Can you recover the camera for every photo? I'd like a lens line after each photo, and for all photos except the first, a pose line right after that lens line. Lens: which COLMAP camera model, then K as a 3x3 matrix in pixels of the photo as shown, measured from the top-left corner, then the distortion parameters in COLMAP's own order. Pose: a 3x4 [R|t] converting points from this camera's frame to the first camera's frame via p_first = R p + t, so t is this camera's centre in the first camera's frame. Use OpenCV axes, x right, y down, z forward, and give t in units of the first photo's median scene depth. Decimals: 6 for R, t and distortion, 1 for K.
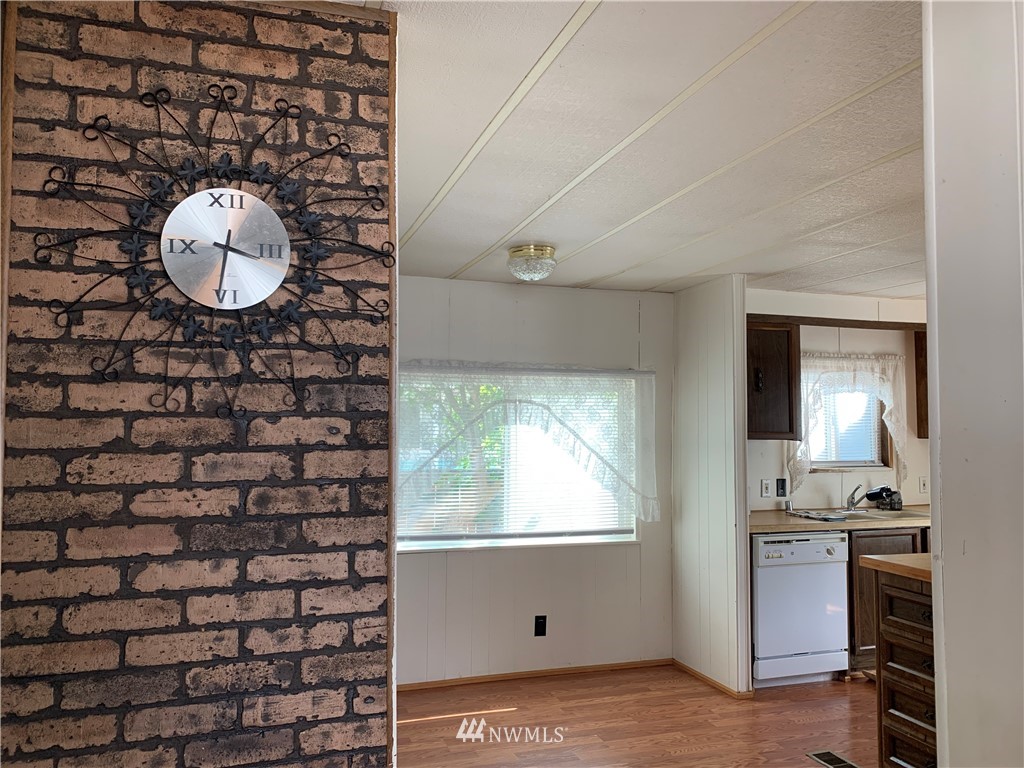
lens RADIAL K [[786.0, 0, 524.9], [0, 786.0, 382.8], [0, 0, 1]] dist [0.042264, -0.045418]
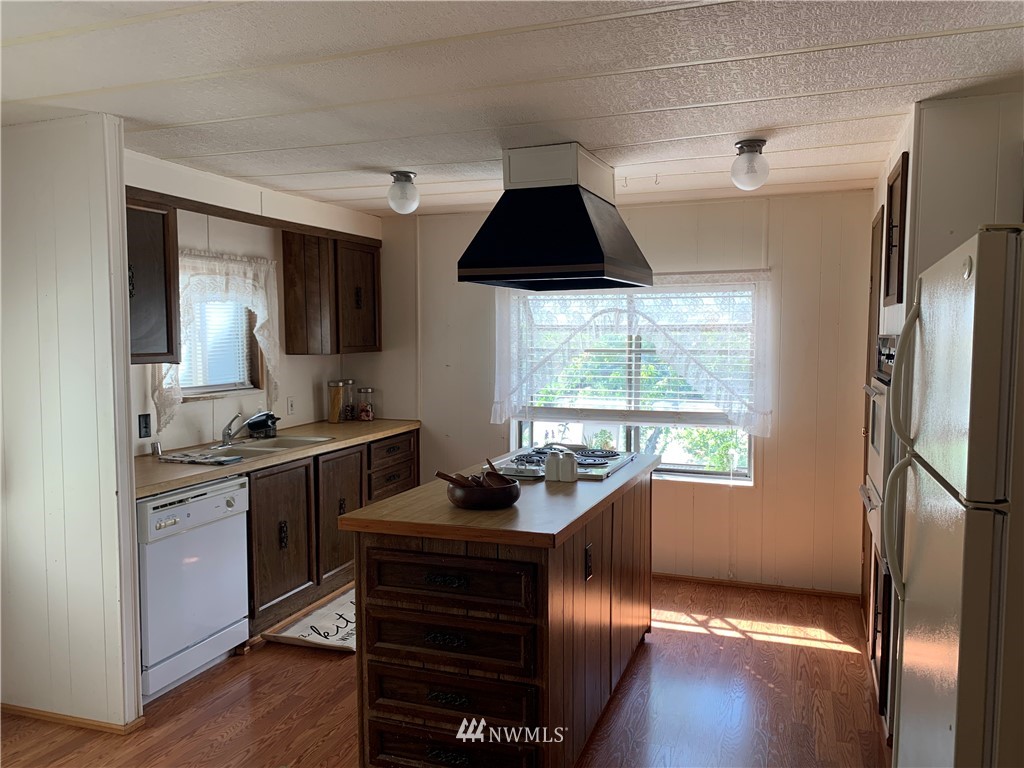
lens RADIAL K [[786.0, 0, 524.9], [0, 786.0, 382.8], [0, 0, 1]] dist [0.042264, -0.045418]
pose [[0.628474, -0.054200, 0.775940, -0.035419], [-0.035398, 0.994543, 0.098141, 0.005599], [-0.777025, -0.089145, 0.623126, 0.284729]]
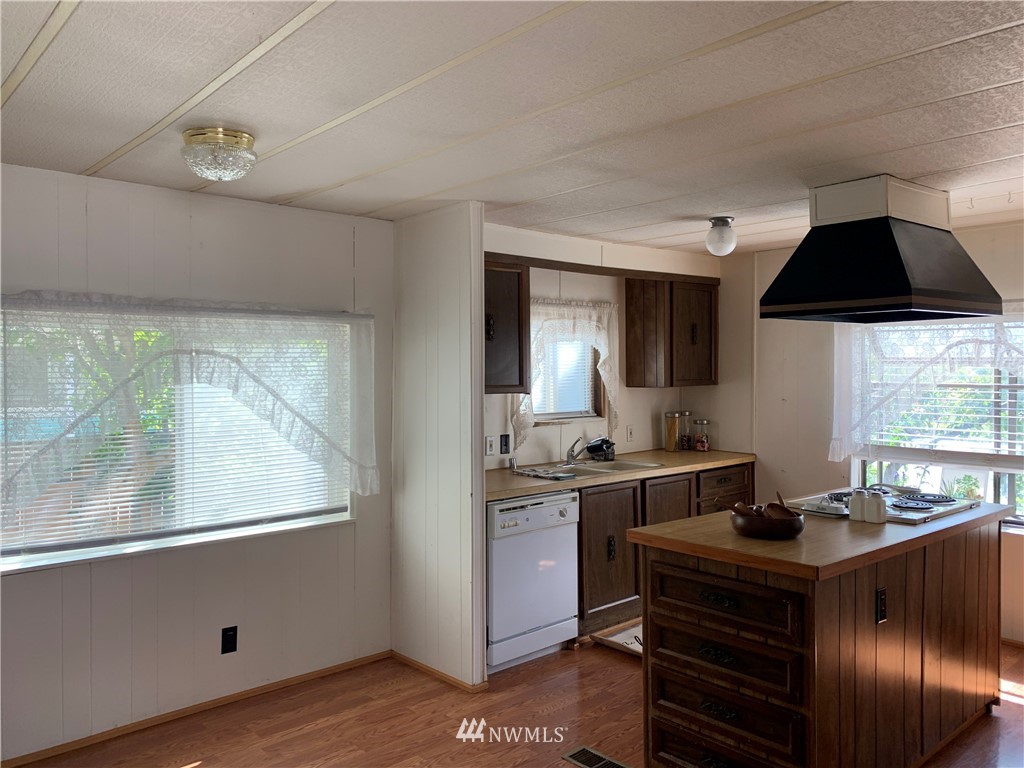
lens RADIAL K [[780.0, 0, 512.0], [0, 780.0, 384.0], [0, 0, 1]] dist [0.172005, -0.384405]
pose [[0.922279, -0.017133, 0.386146, -0.021060], [-0.011072, 0.997436, 0.070701, -0.002393], [-0.386367, -0.069482, 0.919724, 0.185172]]
